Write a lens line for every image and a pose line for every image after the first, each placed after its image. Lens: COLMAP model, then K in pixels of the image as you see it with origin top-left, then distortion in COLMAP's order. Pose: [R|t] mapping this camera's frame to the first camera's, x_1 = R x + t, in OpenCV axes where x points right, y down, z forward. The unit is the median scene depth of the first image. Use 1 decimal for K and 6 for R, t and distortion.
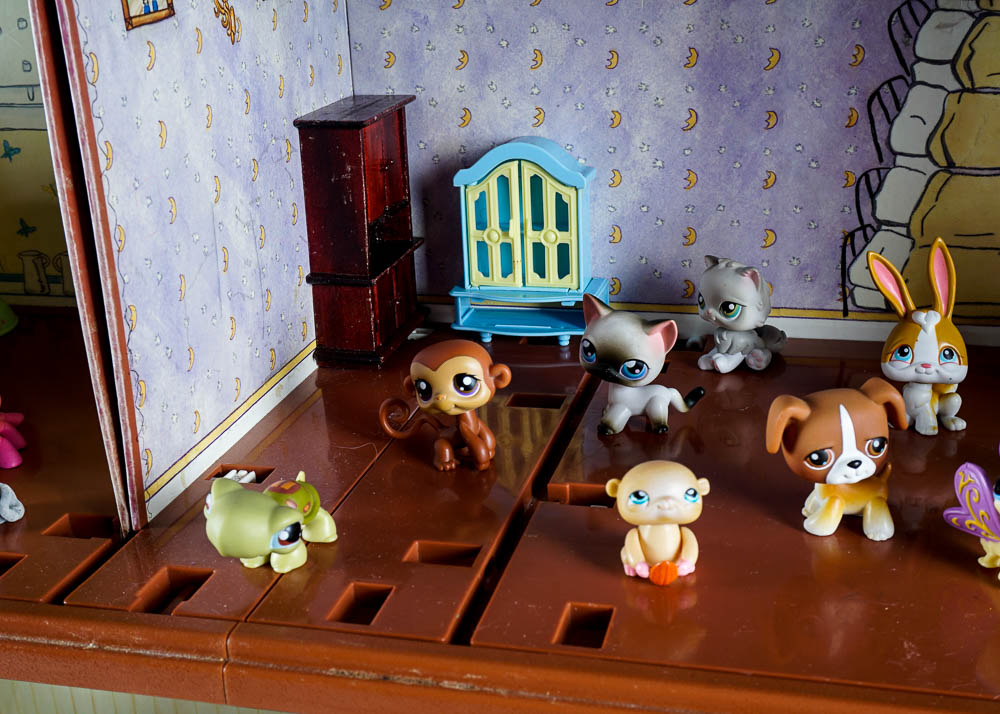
lens RADIAL K [[1337.3, 0, 504.6], [0, 1337.3, 365.4], [0, 0, 1]] dist [0.017574, 0.000000]
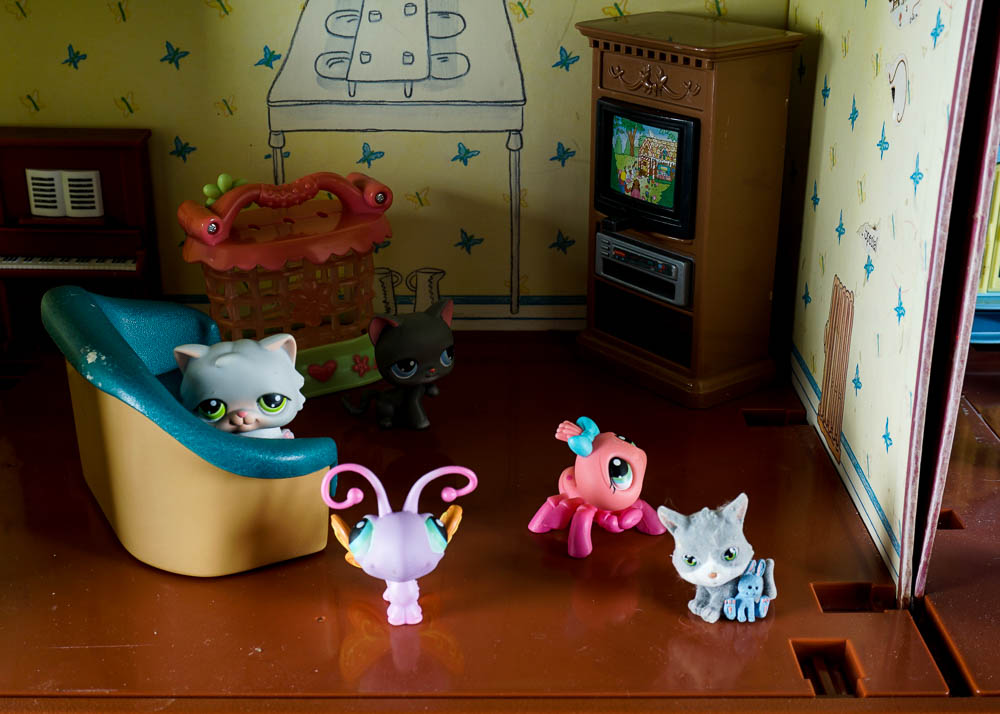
lens RADIAL K [[1337.3, 0, 499.8], [0, 1337.3, 354.7], [0, 0, 1]] dist [0.017574, 0.000000]
pose [[0.973271, -0.049301, 0.224306, -0.588394], [0.045500, 0.998720, 0.022086, -0.055665], [-0.225108, -0.011289, 0.974268, 0.162958]]
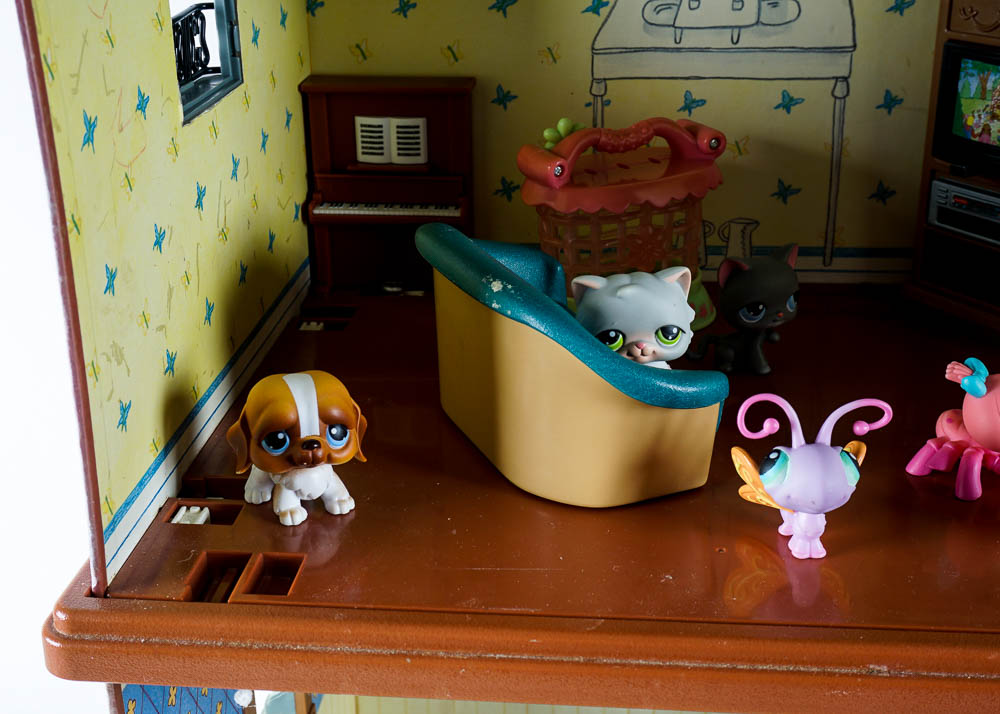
lens RADIAL K [[1337.3, 0, 499.8], [0, 1337.3, 355.2], [0, 0, 1]] dist [0.017574, 0.000000]
pose [[0.990126, -0.034495, 0.135867, -0.740629], [0.030932, 0.999122, 0.028252, -0.031075], [-0.136722, -0.023770, 0.990324, 0.190569]]
